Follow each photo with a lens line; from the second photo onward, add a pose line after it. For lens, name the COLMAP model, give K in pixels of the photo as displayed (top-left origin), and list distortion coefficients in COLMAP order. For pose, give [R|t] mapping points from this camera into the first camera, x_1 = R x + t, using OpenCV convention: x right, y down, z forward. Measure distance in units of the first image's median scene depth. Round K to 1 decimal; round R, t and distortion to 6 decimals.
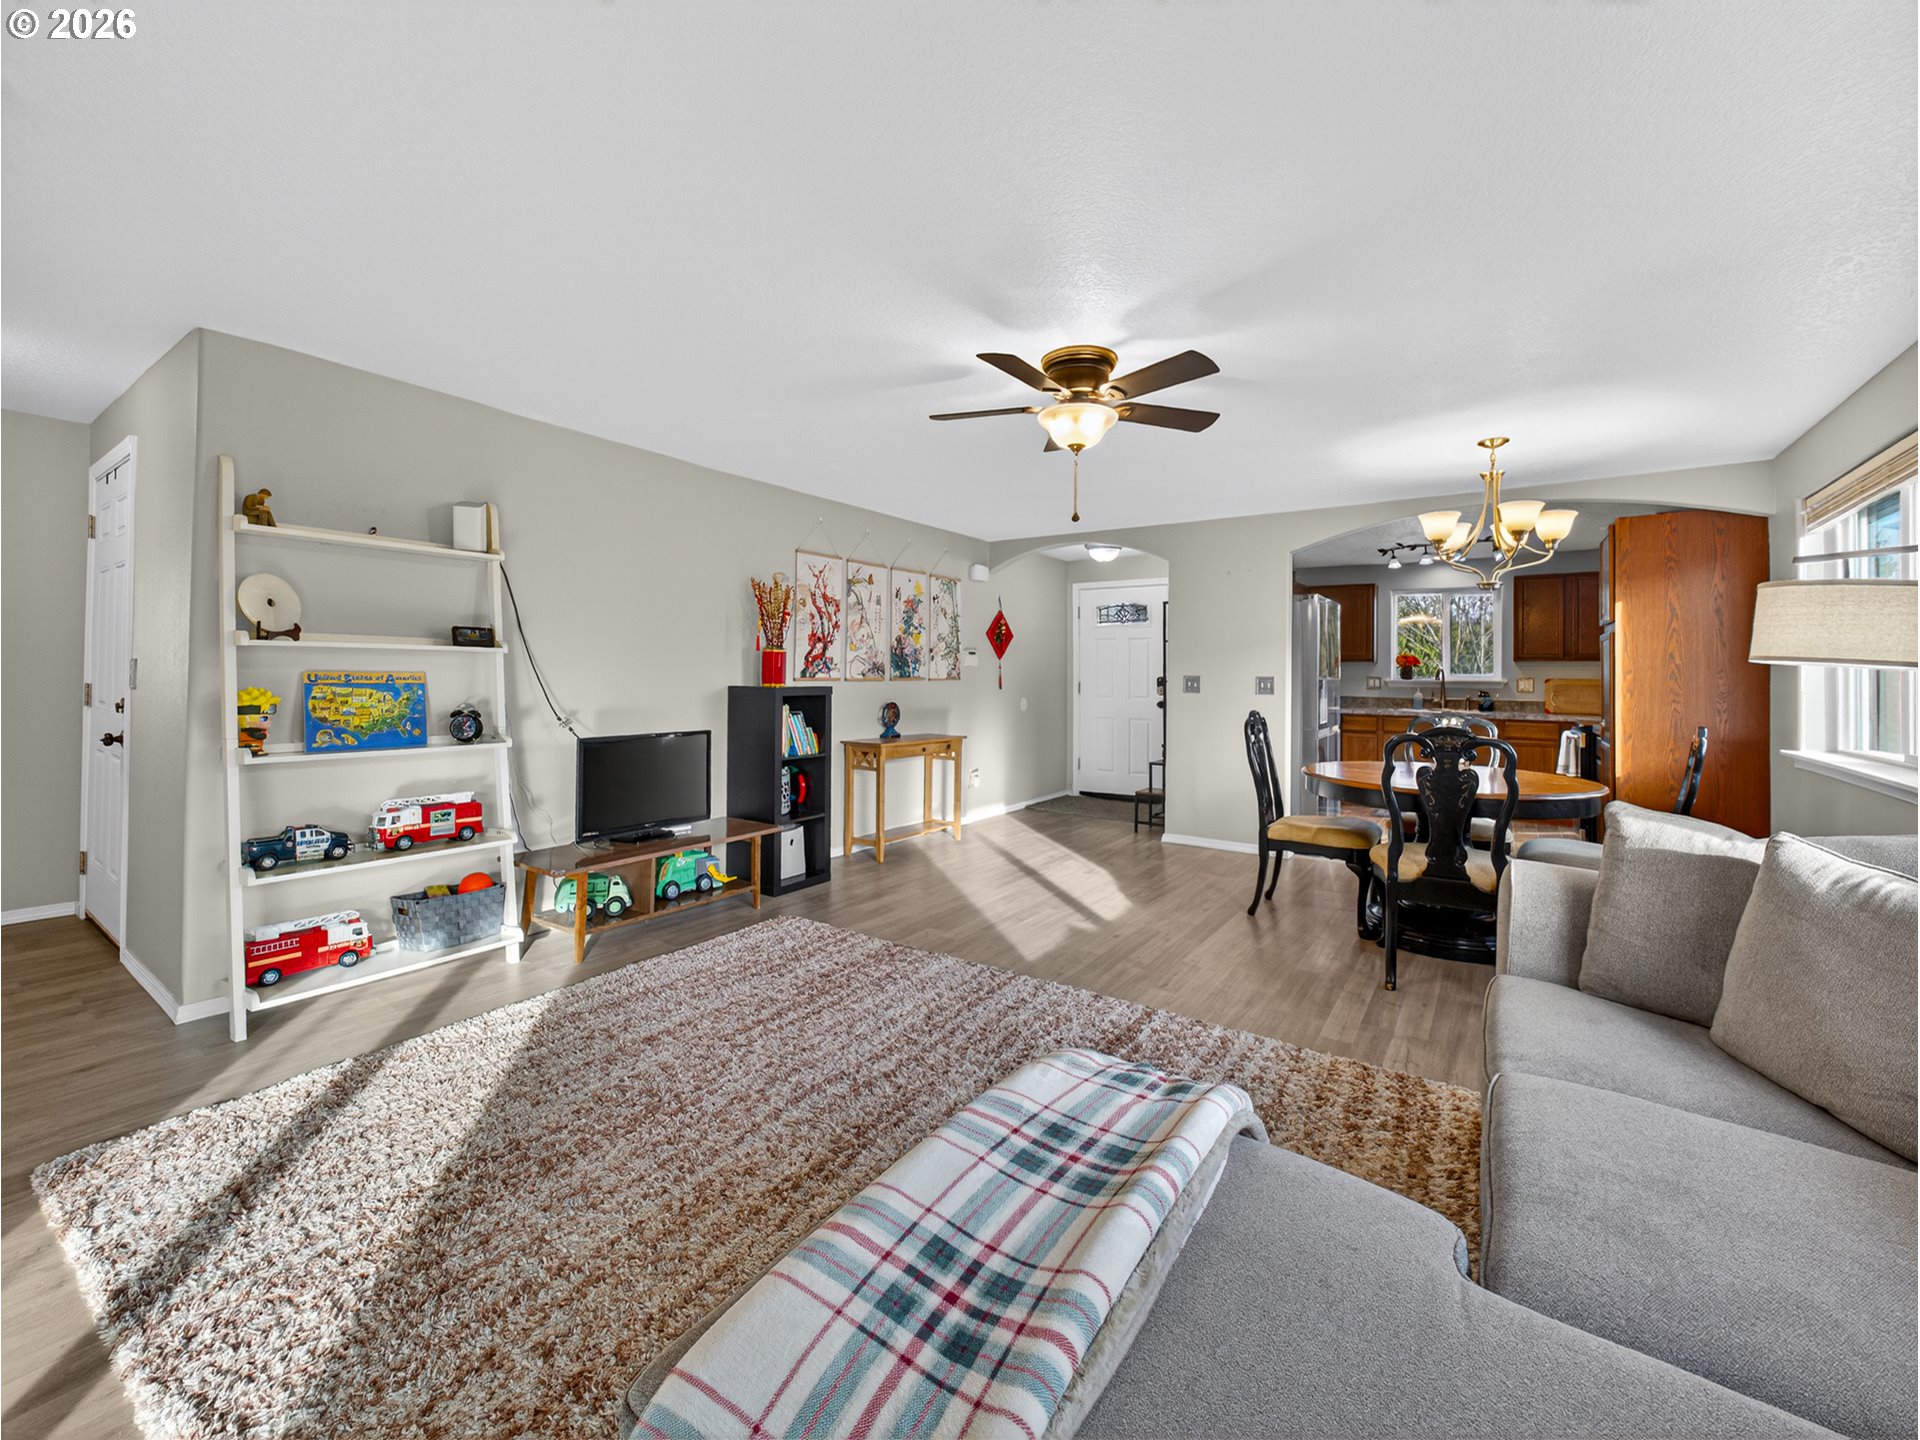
lens RADIAL K [[791.4, 0, 964.6], [0, 791.4, 661.1], [0, 0, 1]] dist [-0.001624, 0.000309]
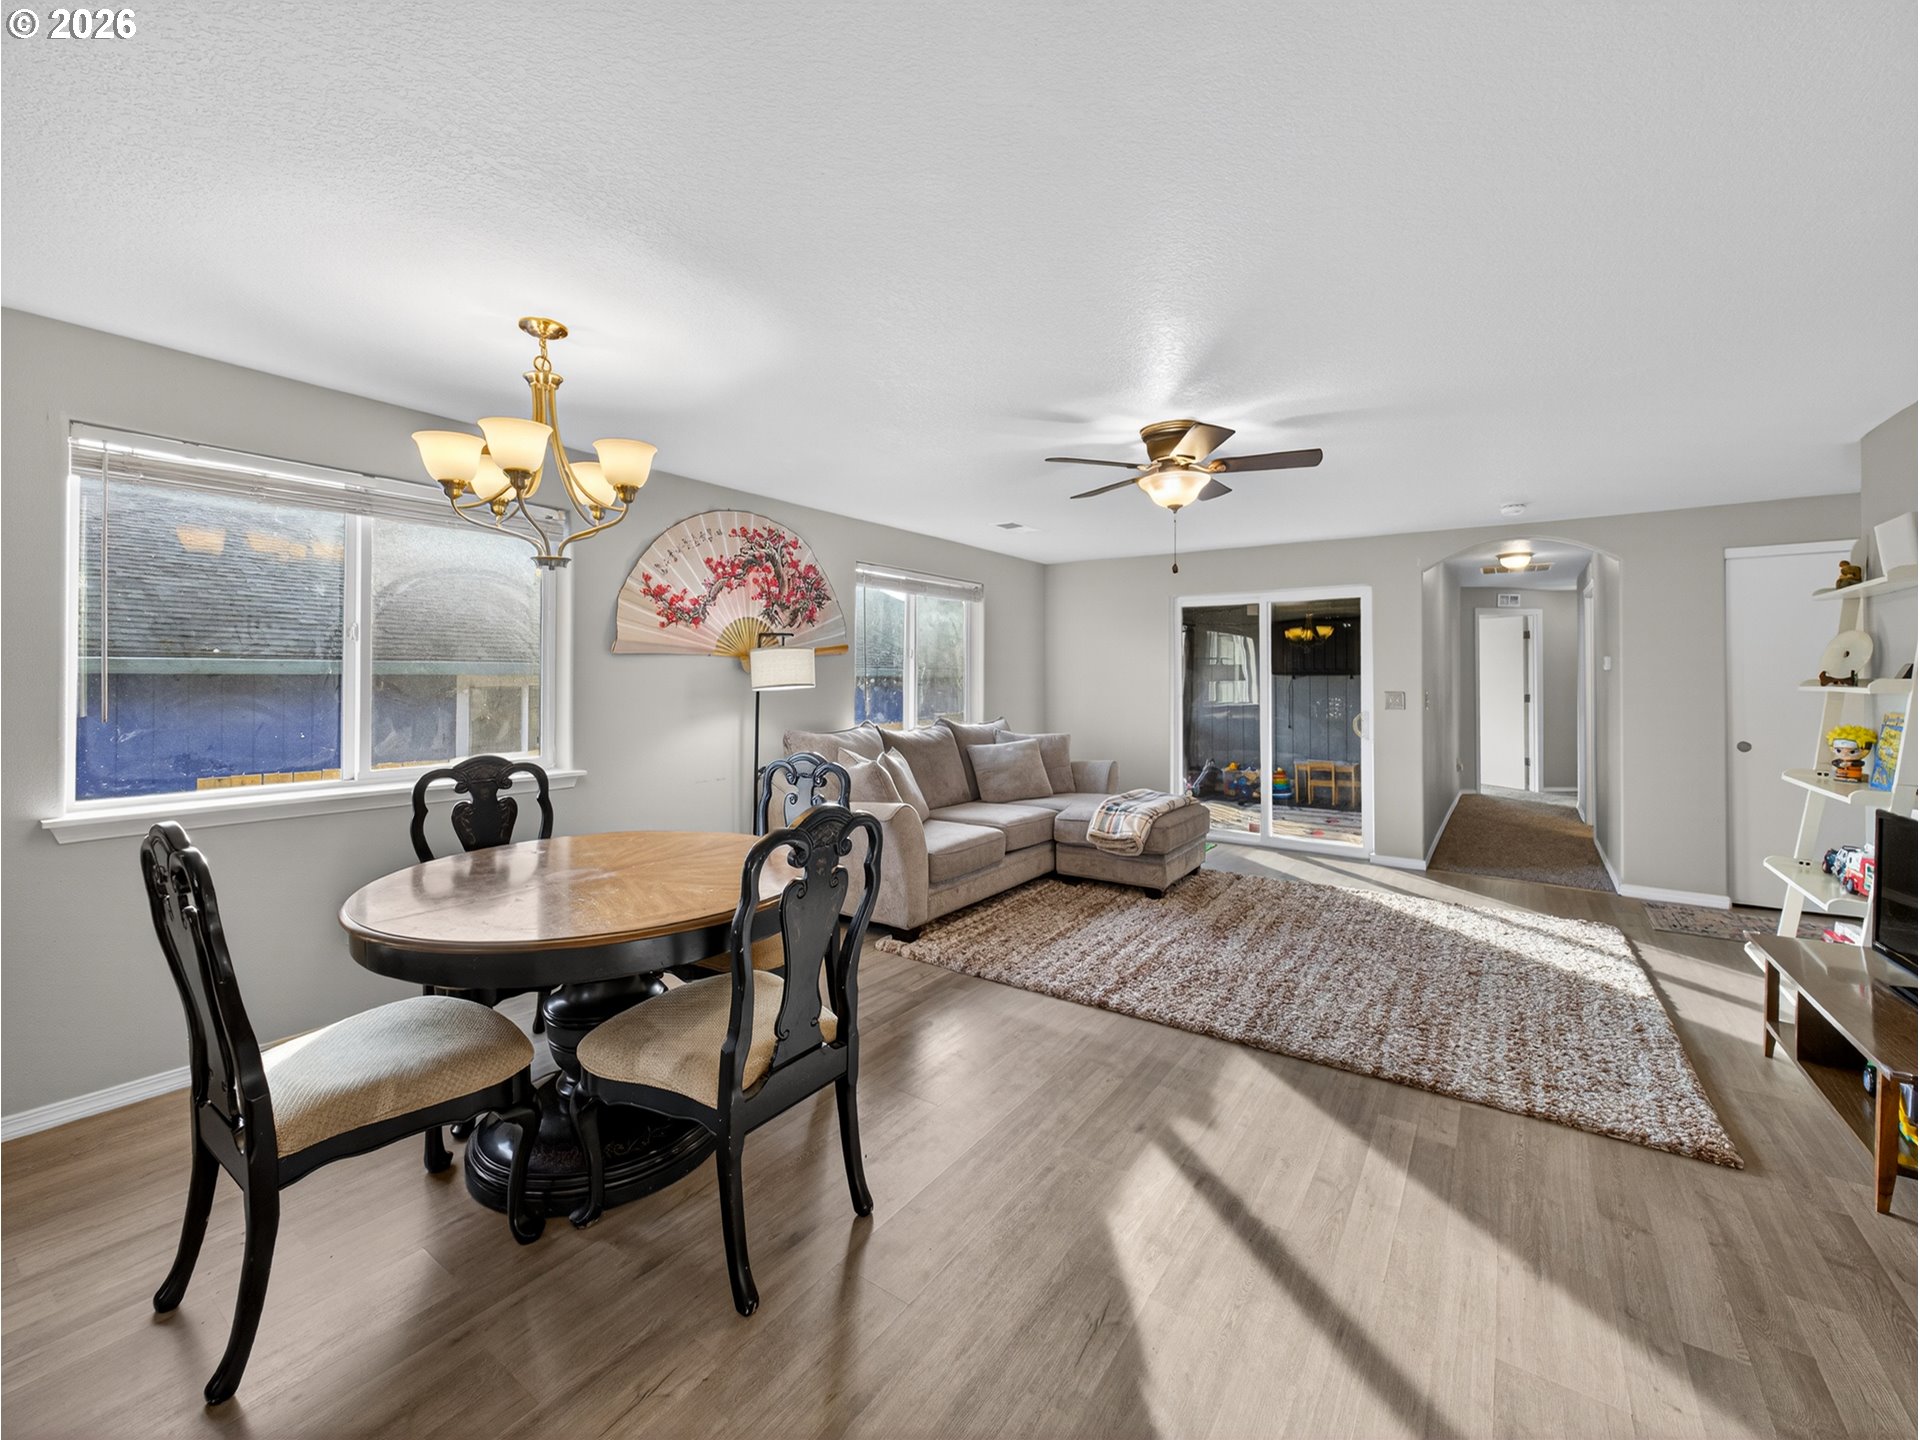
lens RADIAL K [[791.4, 0, 964.6], [0, 791.4, 661.1], [0, 0, 1]] dist [-0.001624, 0.000309]
pose [[-0.999867, -0.016282, -0.000658, 0.290196], [-0.016249, 0.999246, -0.035260, 0.000750], [0.001231, -0.035245, -0.999378, 1.394129]]
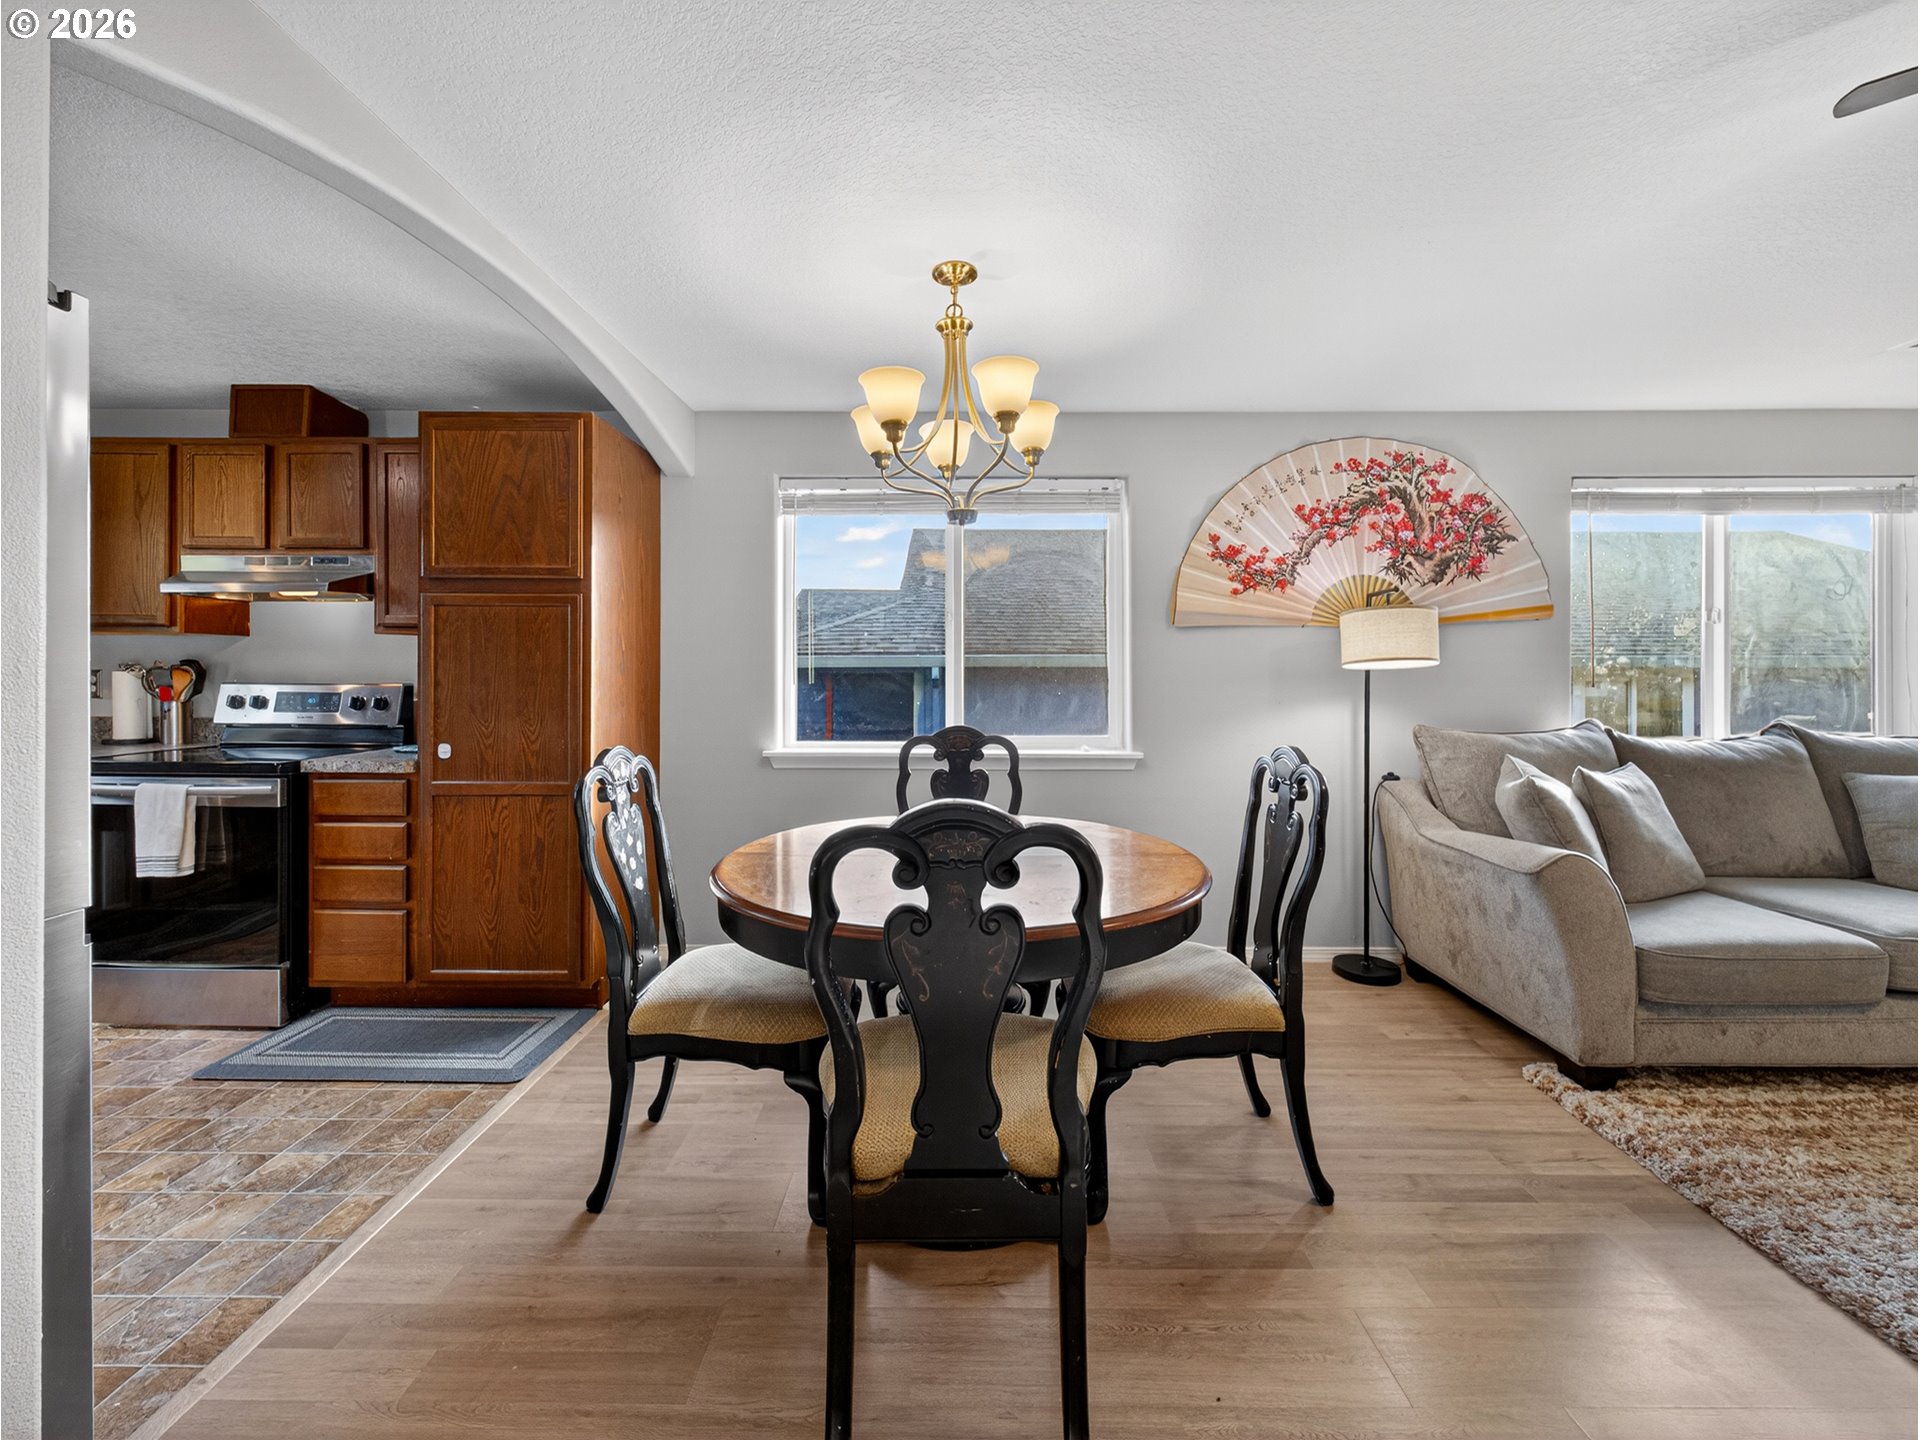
lens RADIAL K [[780.6, 0, 960.4], [0, 780.6, 675.7], [0, 0, 1]] dist [-0.000406, -0.000135]
pose [[-0.566544, -0.010958, 0.823959, 0.159871], [-0.021425, 0.999769, -0.001436, 0.021437], [-0.823753, -0.018467, -0.566648, 1.139568]]
